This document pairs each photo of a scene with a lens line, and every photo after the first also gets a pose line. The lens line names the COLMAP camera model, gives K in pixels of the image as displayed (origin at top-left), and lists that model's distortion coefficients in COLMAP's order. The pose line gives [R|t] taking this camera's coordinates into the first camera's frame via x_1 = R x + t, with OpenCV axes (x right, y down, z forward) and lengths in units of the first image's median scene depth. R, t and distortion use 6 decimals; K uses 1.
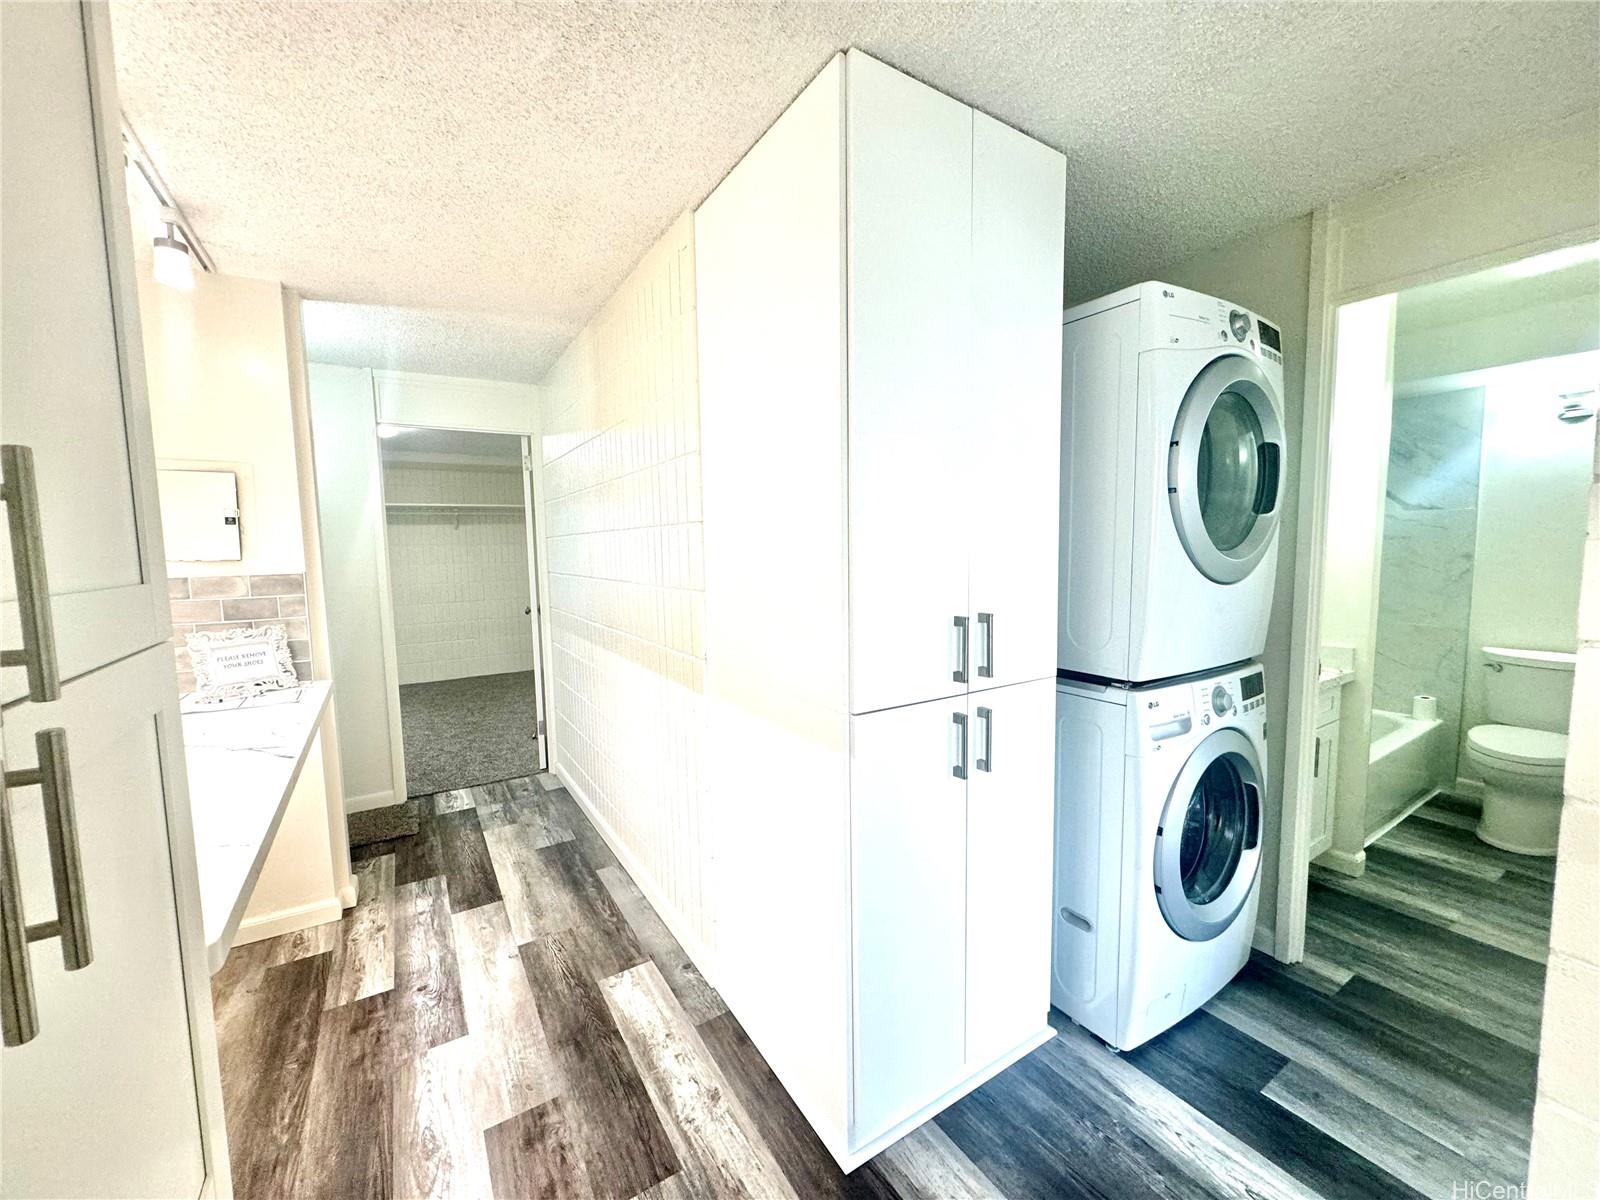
lens RADIAL K [[637.0, 0, 800.6], [0, 637.0, 602.7], [0, 0, 1]] dist [-0.002201, 0.000443]
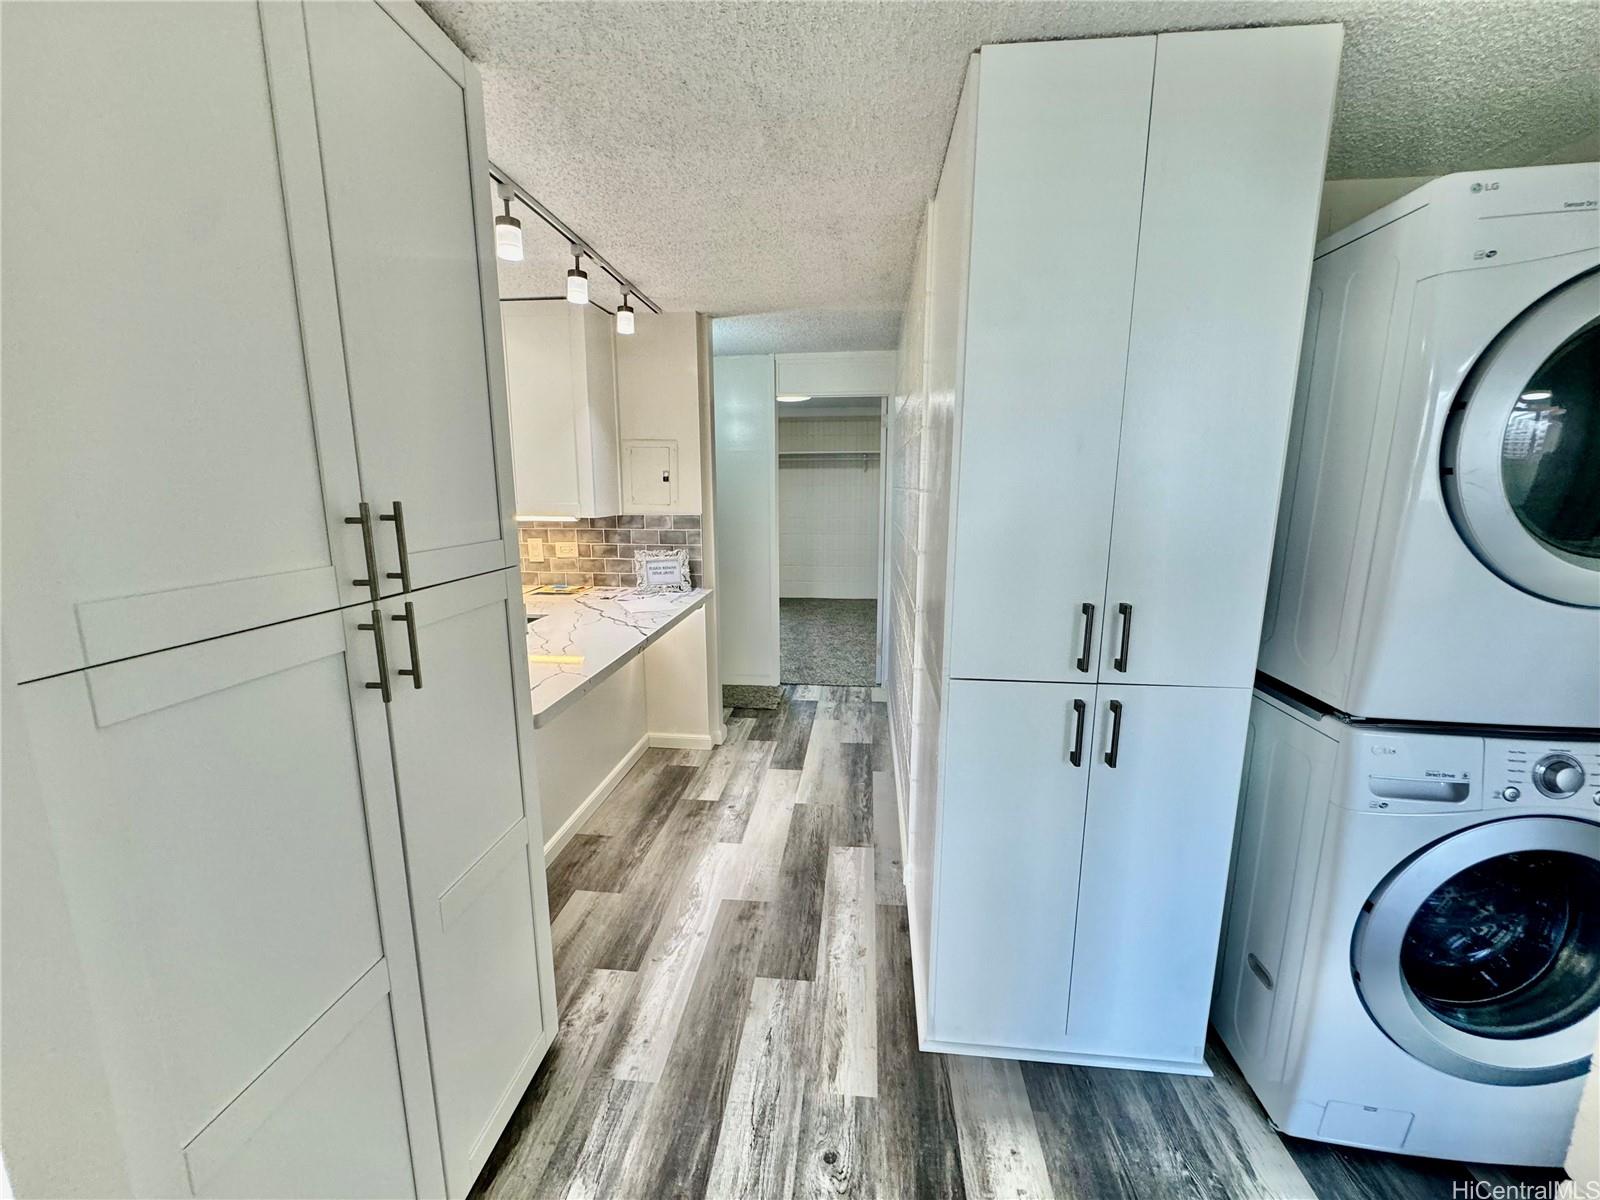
lens RADIAL K [[637.0, 0, 800.6], [0, 637.0, 602.7], [0, 0, 1]] dist [-0.002201, 0.000443]
pose [[0.785043, 0.131260, -0.605375, 0.340113], [-0.069857, 0.989817, 0.124028, -0.048494], [0.615490, -0.055078, 0.786218, -0.025581]]
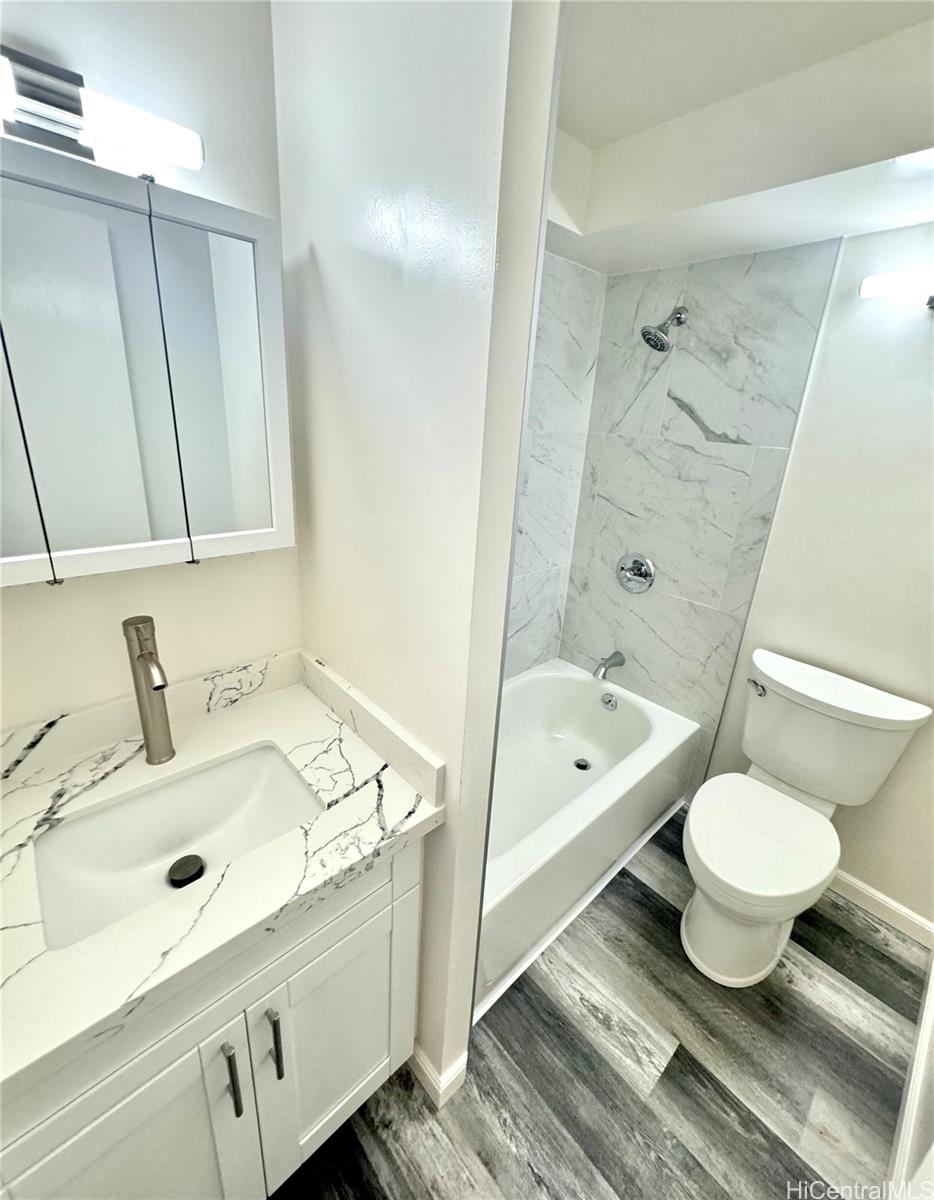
lens RADIAL K [[495.0, 0, 468.2], [0, 495.0, 579.2], [0, 0, 1]] dist [0.000218, -0.000045]
pose [[0.982127, 0.017610, 0.187396, 1.705910], [-0.060702, 0.972050, 0.226789, -0.300874], [-0.178165, -0.234110, 0.955746, 1.425880]]
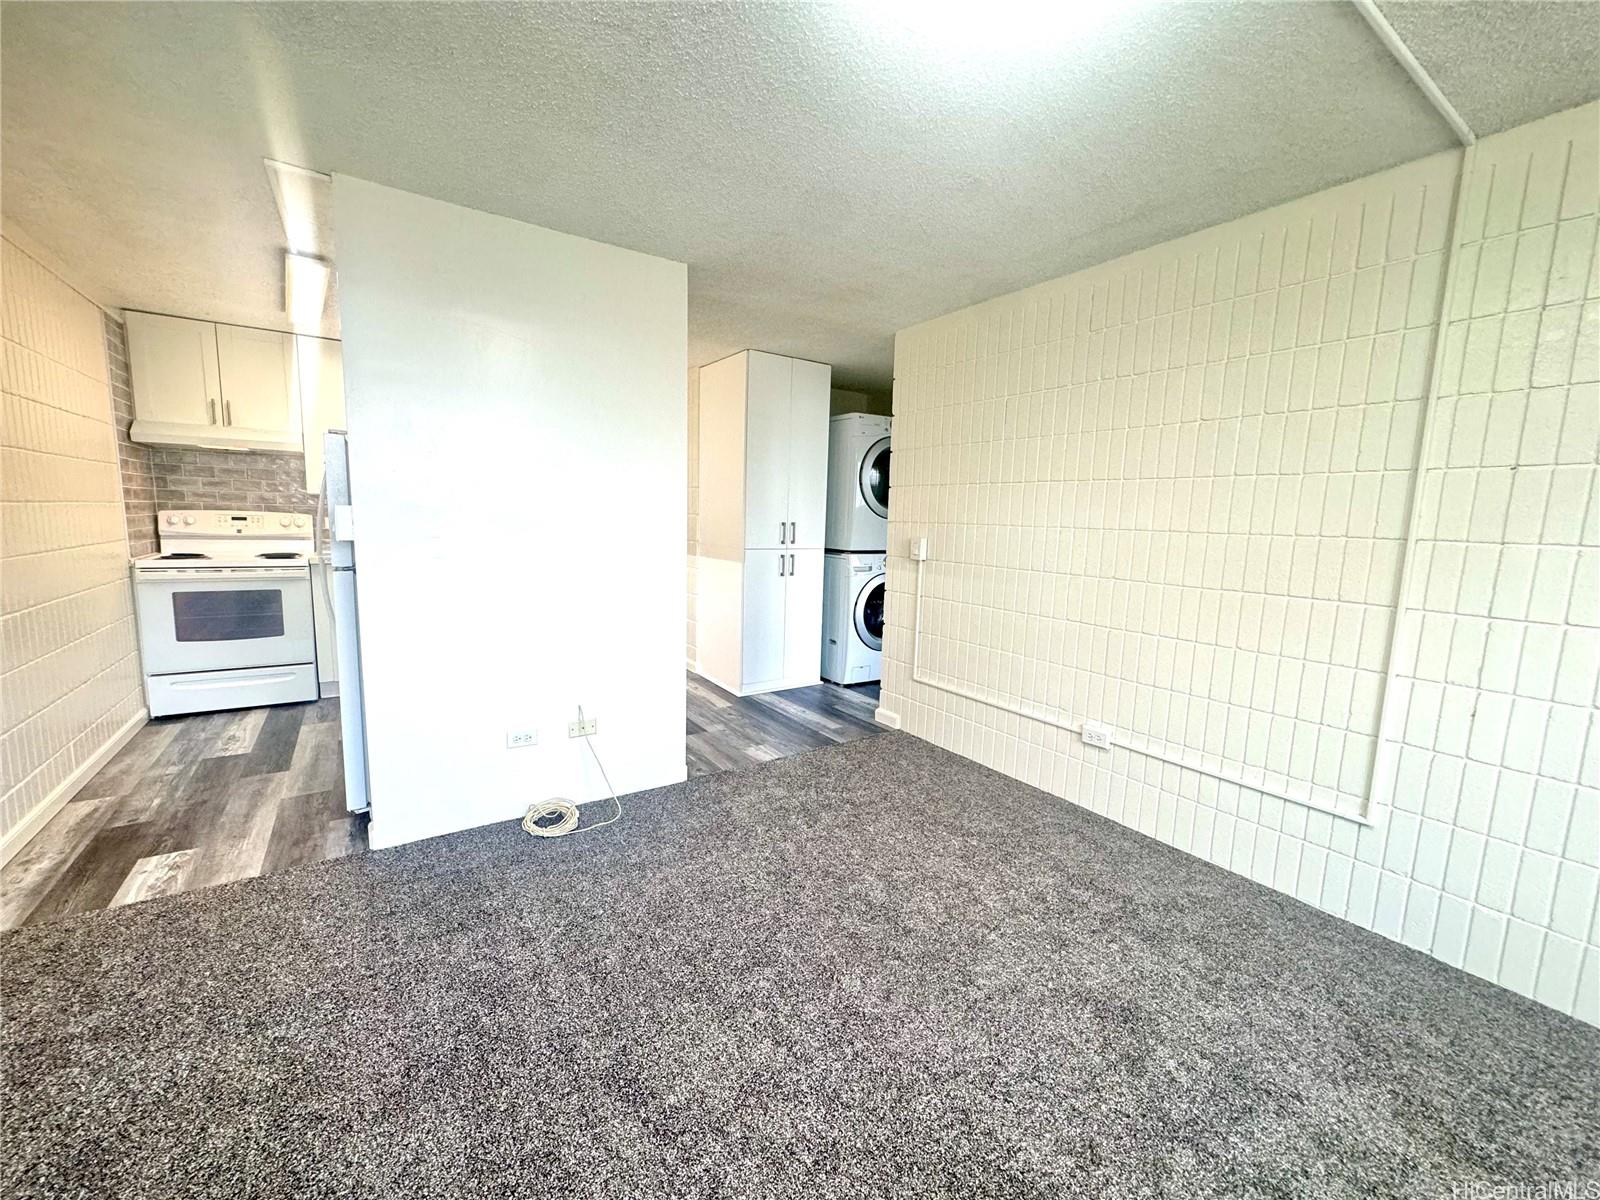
lens RADIAL K [[637.0, 0, 800.6], [0, 637.0, 602.7], [0, 0, 1]] dist [-0.002201, 0.000443]
pose [[0.998618, 0.042187, 0.031328, 0.173763], [-0.043589, 0.998012, 0.045510, 0.181153], [-0.029346, -0.046813, 0.998473, -1.426472]]
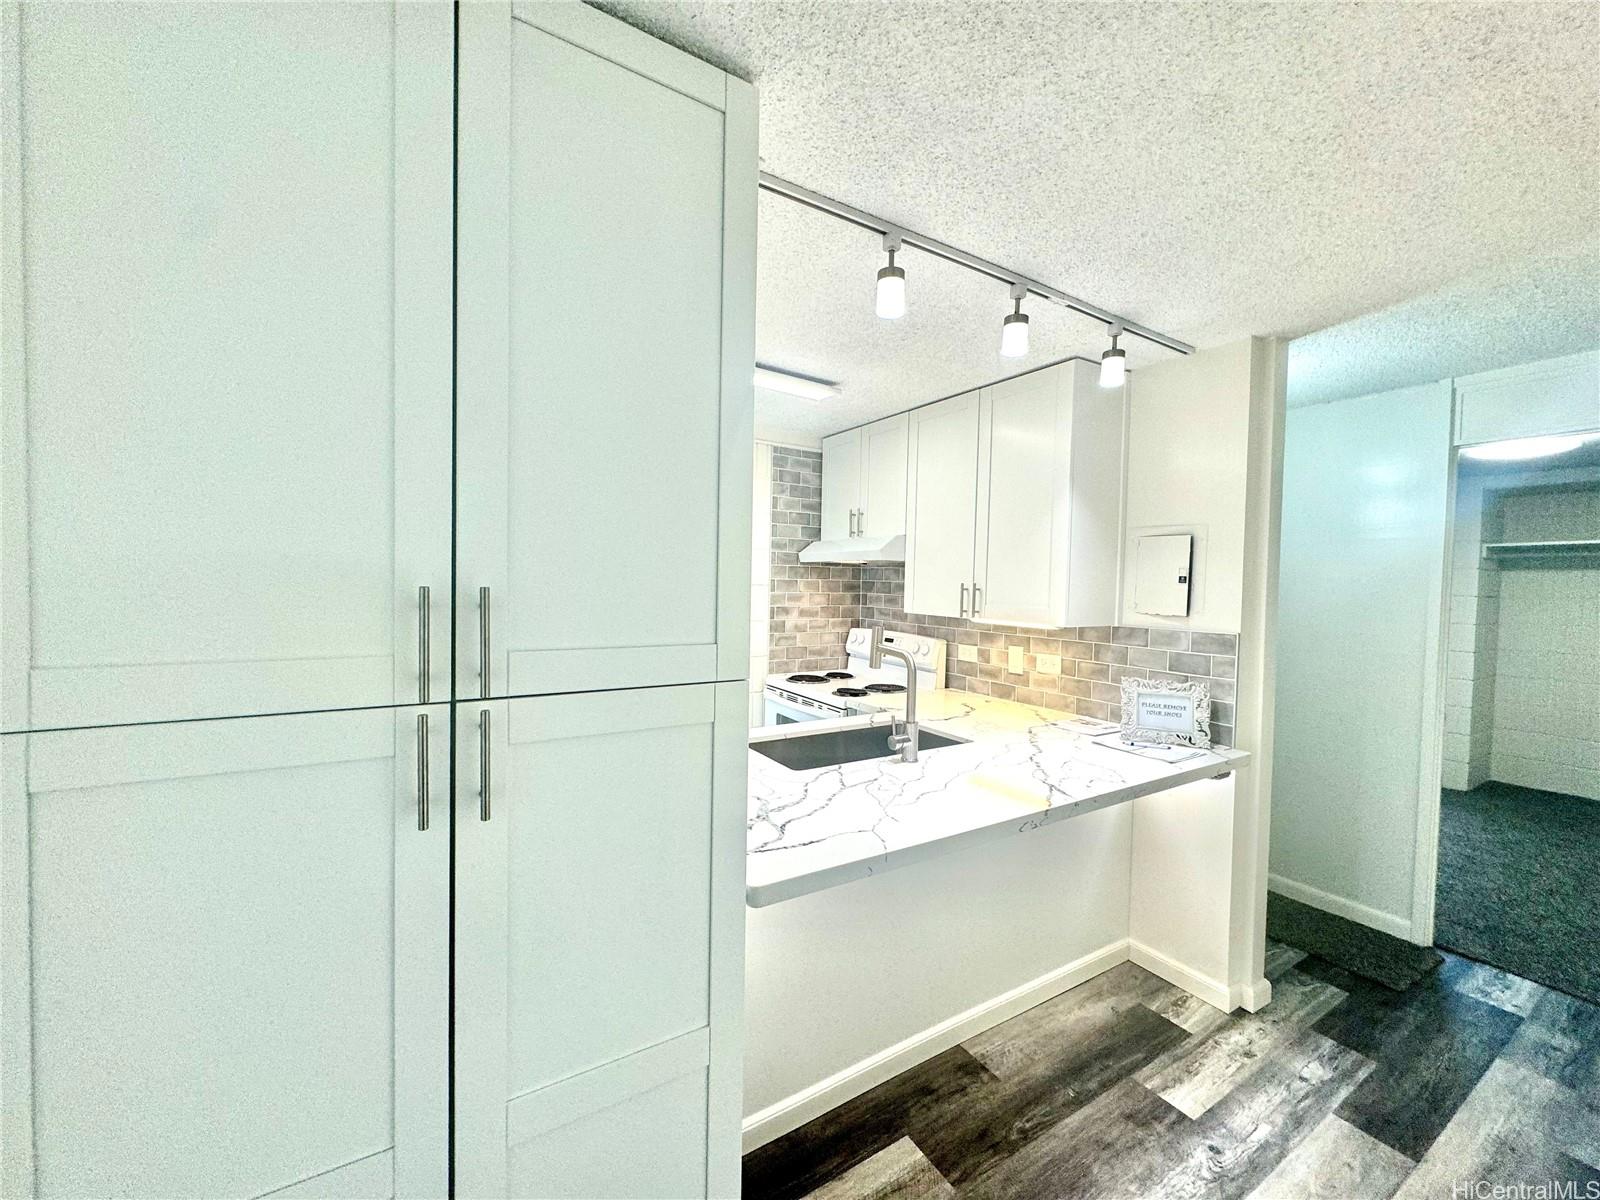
lens RADIAL K [[637.0, 0, 800.6], [0, 637.0, 602.7], [0, 0, 1]] dist [-0.002201, 0.000443]
pose [[-0.012977, 0.050172, -0.998656, 0.189925], [-0.109983, 0.992609, 0.051297, -0.076096], [0.993849, 0.110501, -0.007363, 0.379648]]
